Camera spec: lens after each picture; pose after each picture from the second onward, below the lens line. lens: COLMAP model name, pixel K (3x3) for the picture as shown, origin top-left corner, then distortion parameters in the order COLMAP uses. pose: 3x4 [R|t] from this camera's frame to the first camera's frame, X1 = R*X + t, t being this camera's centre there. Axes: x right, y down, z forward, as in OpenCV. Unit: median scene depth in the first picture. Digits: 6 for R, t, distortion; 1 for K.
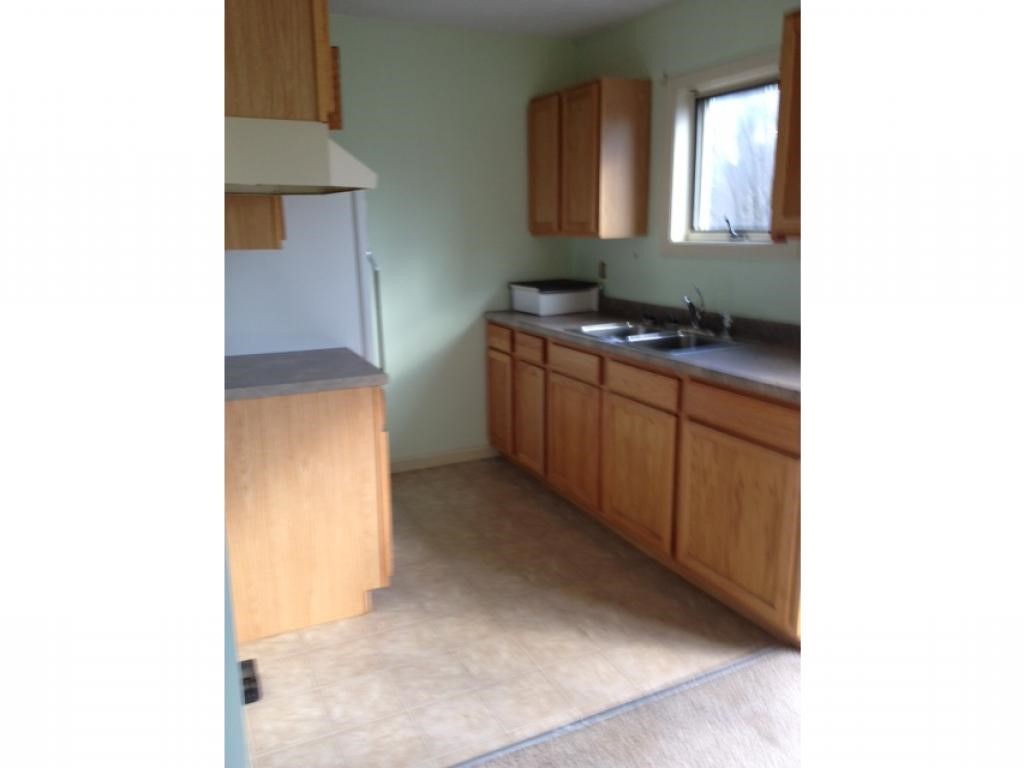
lens RADIAL K [[730.6, 0, 510.5], [0, 730.6, 382.8], [0, 0, 1]] dist [0.063193, -0.169032]
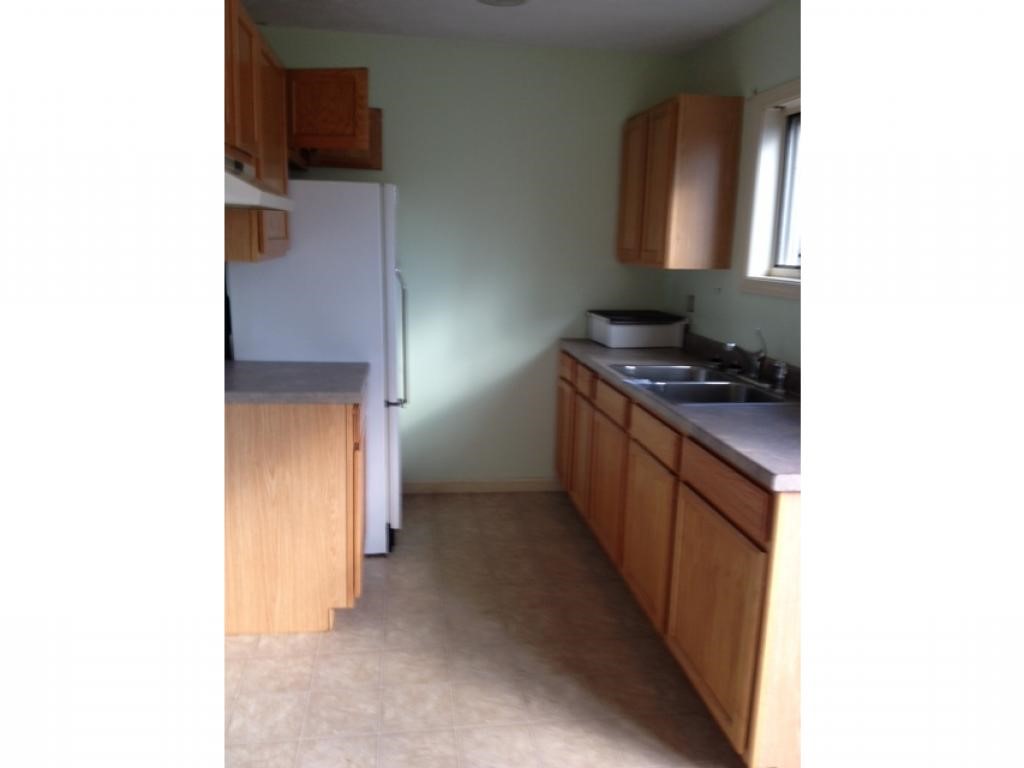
lens RADIAL K [[730.6, 0, 510.5], [0, 730.6, 382.8], [0, 0, 1]] dist [0.063193, -0.169032]
pose [[0.950147, 0.099877, -0.295374, 0.290256], [-0.107797, 0.994116, -0.010610, -0.034333], [0.292577, 0.041922, 0.955323, 0.107875]]
